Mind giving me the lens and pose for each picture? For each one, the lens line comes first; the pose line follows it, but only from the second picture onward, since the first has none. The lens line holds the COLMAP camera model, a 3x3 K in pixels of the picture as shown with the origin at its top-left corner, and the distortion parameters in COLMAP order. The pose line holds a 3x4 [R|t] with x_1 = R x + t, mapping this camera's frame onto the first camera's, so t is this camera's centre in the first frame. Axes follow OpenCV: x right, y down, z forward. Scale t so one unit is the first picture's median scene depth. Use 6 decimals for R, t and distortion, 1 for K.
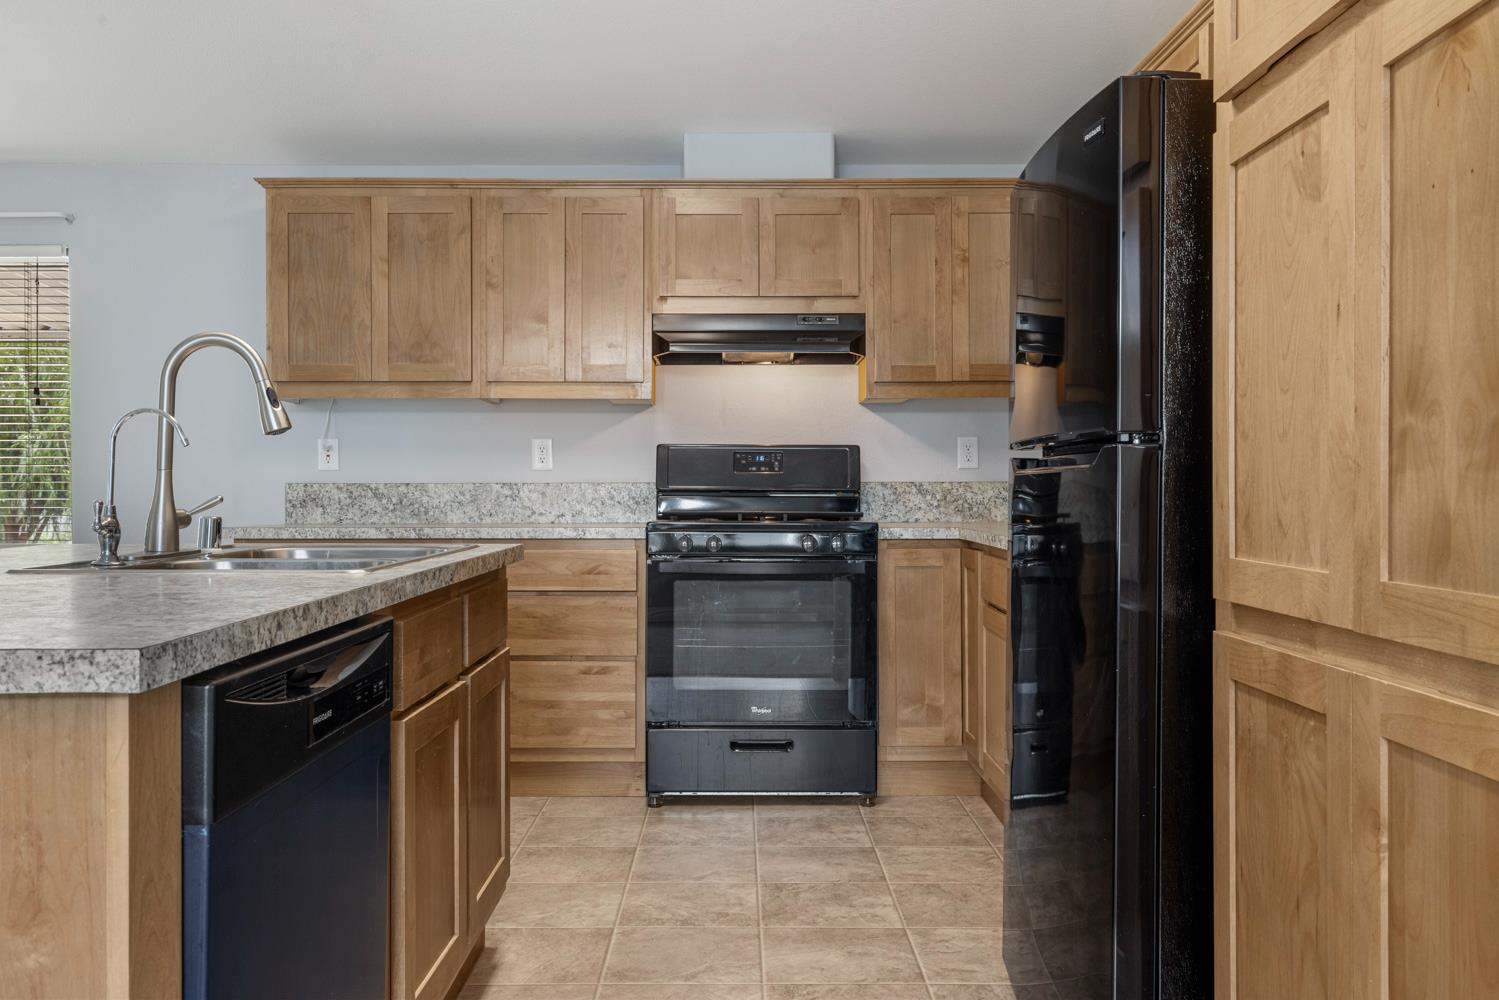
lens RADIAL K [[1234.2, 0, 736.6], [0, 1234.2, 500.8], [0, 0, 1]] dist [0.000228, 0.003101]
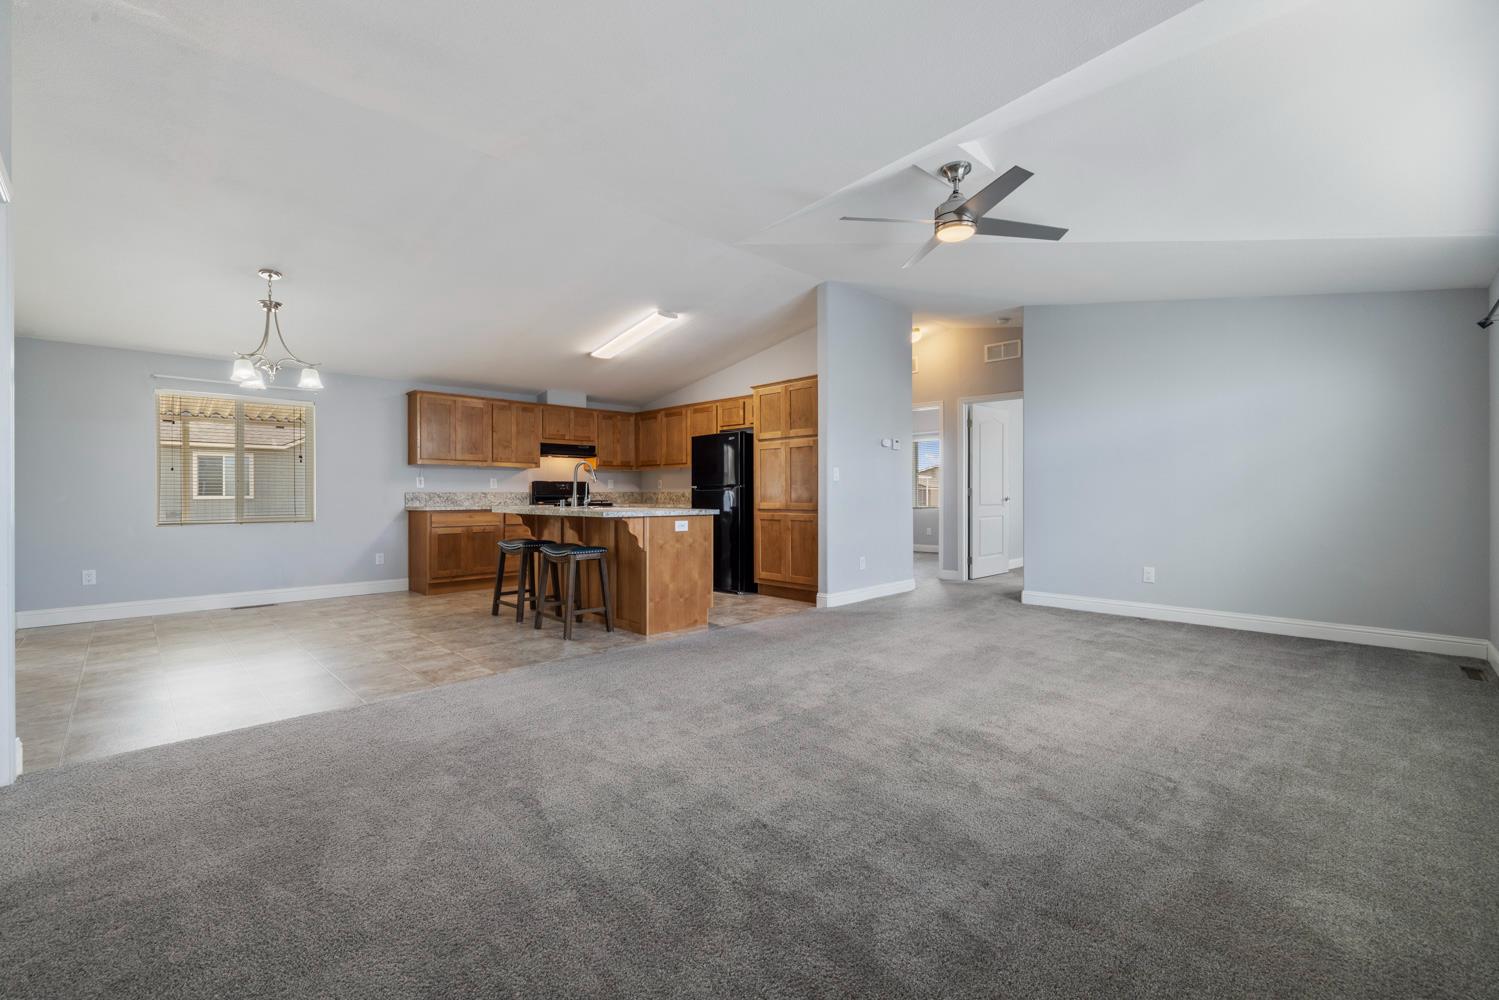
lens RADIAL K [[633.5, 0, 740.3], [0, 633.5, 493.6], [0, 0, 1]] dist [-0.002959, 0.000026]
pose [[0.718101, 0.003892, 0.695928, -0.929057], [0.006978, 0.999894, -0.012792, 0.014539], [-0.695904, 0.014042, 0.717998, -0.650080]]
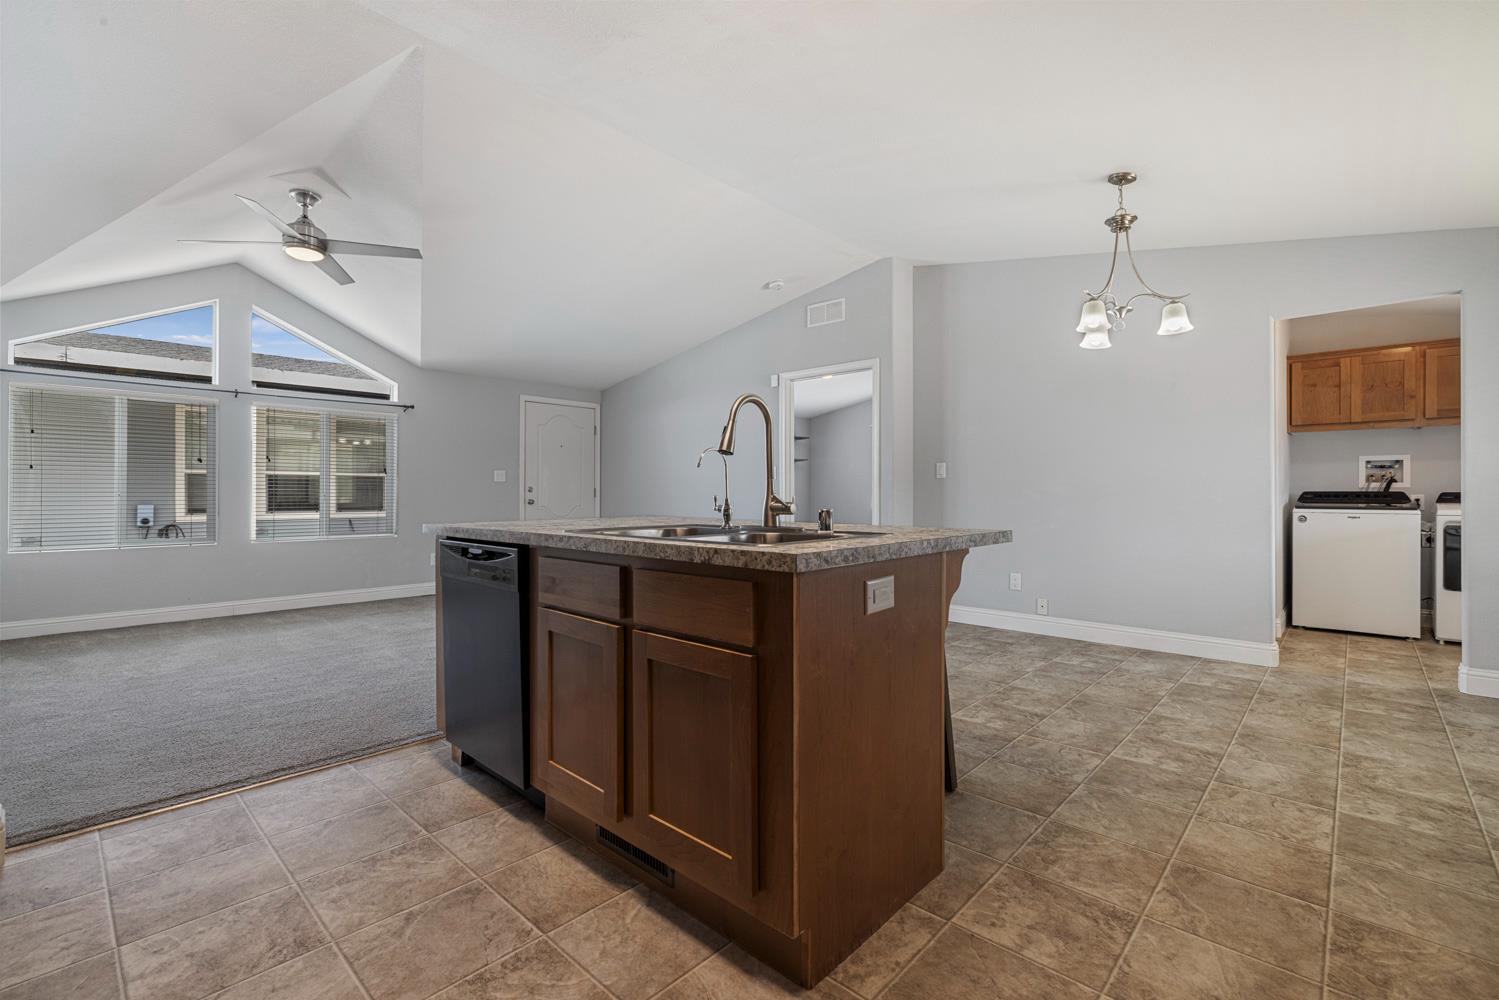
lens RADIAL K [[672.0, 0, 743.0], [0, 672.0, 478.5], [0, 0, 1]] dist [0.004267, -0.000135]
pose [[-0.689005, -0.008330, -0.724708, 0.129461], [-0.003869, 0.999962, -0.007815, -0.008517], [0.724746, -0.002580, -0.689011, 0.882198]]
